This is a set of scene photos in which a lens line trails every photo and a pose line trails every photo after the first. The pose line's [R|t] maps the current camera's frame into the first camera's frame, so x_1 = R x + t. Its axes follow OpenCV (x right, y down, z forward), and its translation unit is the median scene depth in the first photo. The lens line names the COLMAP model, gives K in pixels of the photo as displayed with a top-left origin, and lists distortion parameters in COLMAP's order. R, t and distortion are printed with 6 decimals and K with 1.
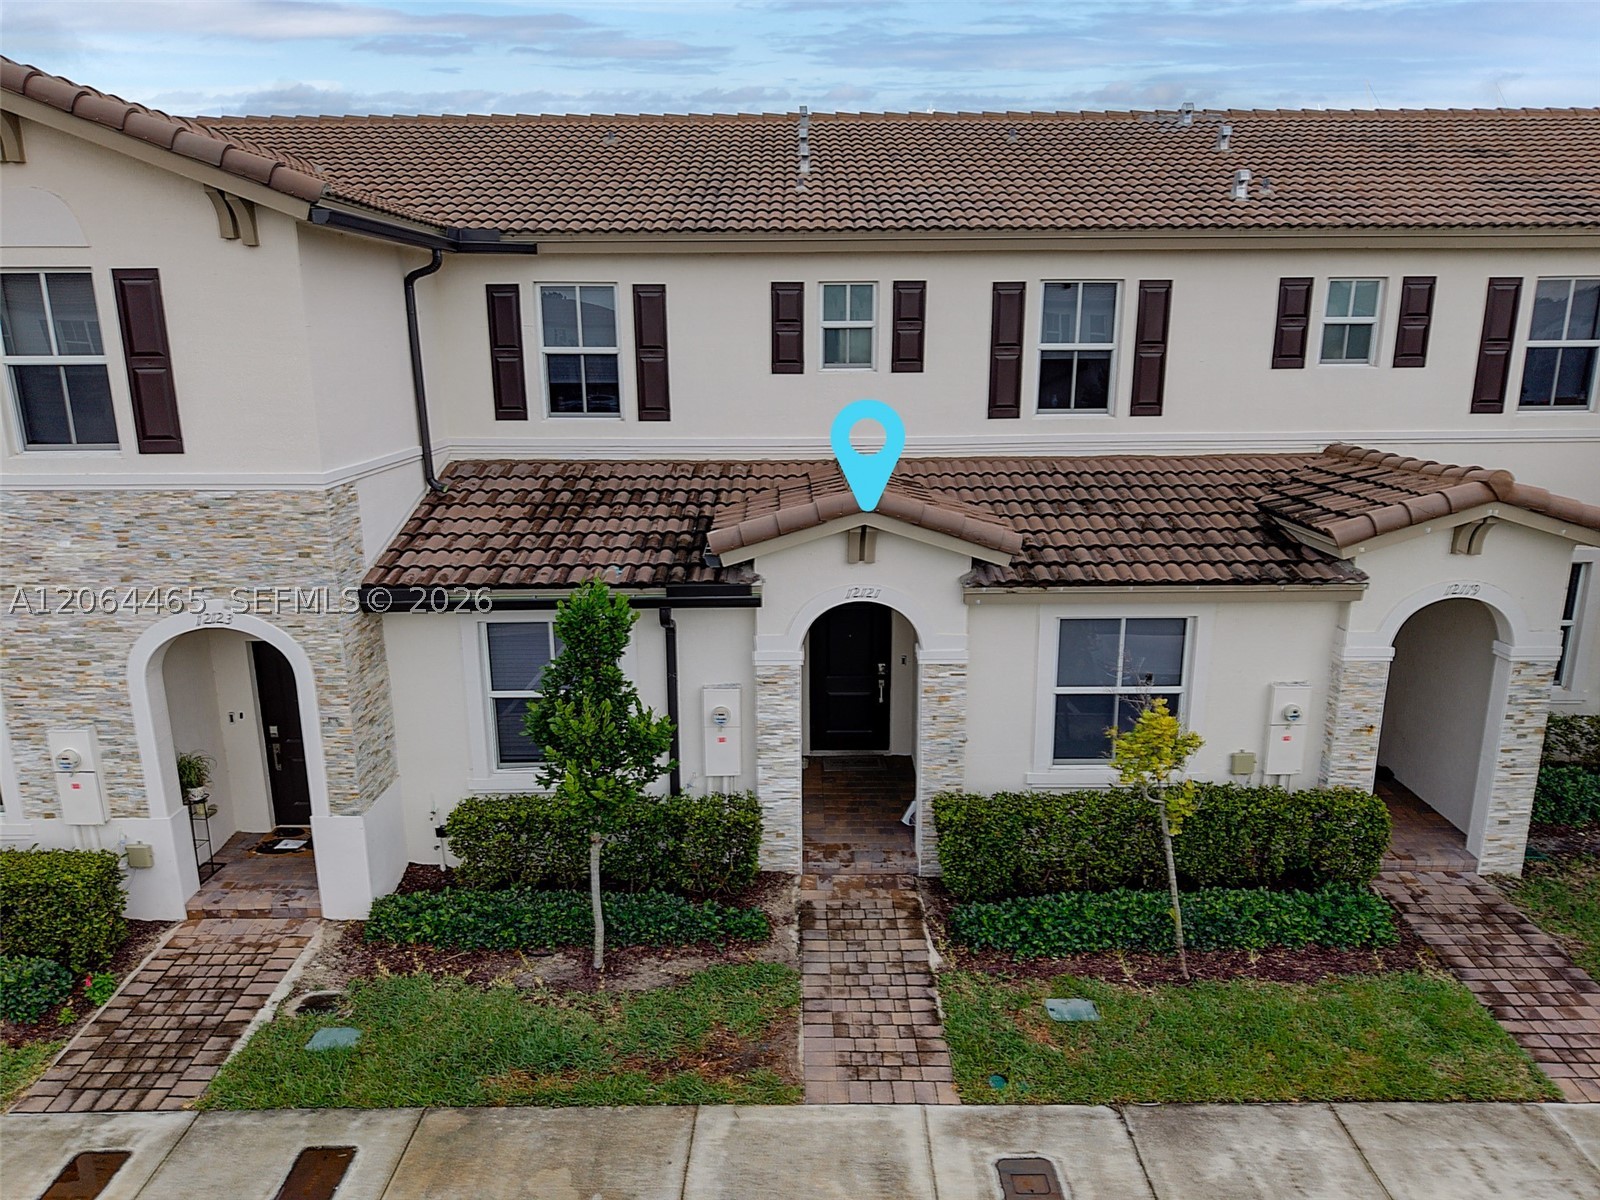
lens RADIAL K [[1088.4, 0, 800.0], [0, 1088.4, 600.0], [0, 0, 1]] dist [0.055202, -0.071514]
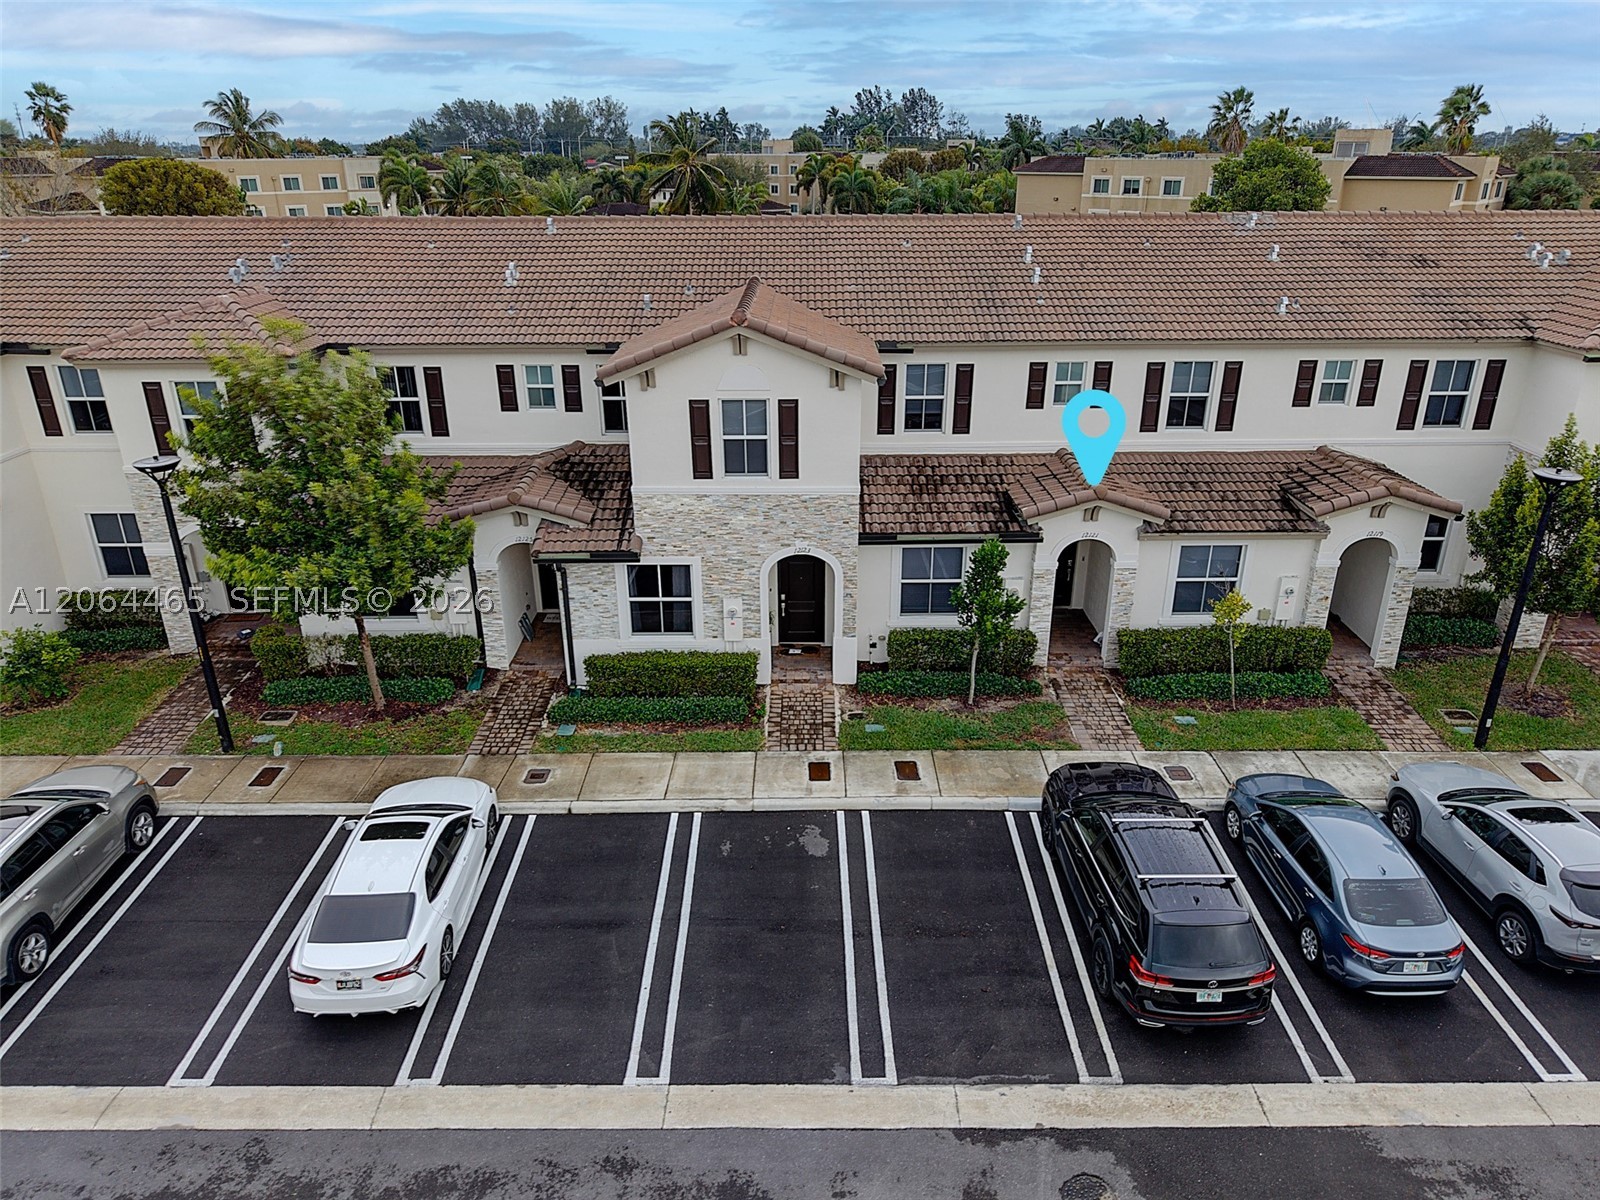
lens RADIAL K [[1080.2, 0, 780.9], [0, 1080.2, 603.5], [0, 0, 1]] dist [0.035876, -0.077253]
pose [[0.999769, 0.002696, -0.021321, -0.486842], [0.000643, 0.987902, 0.155076, -0.198538], [0.021481, -0.155053, 0.987673, -1.086948]]
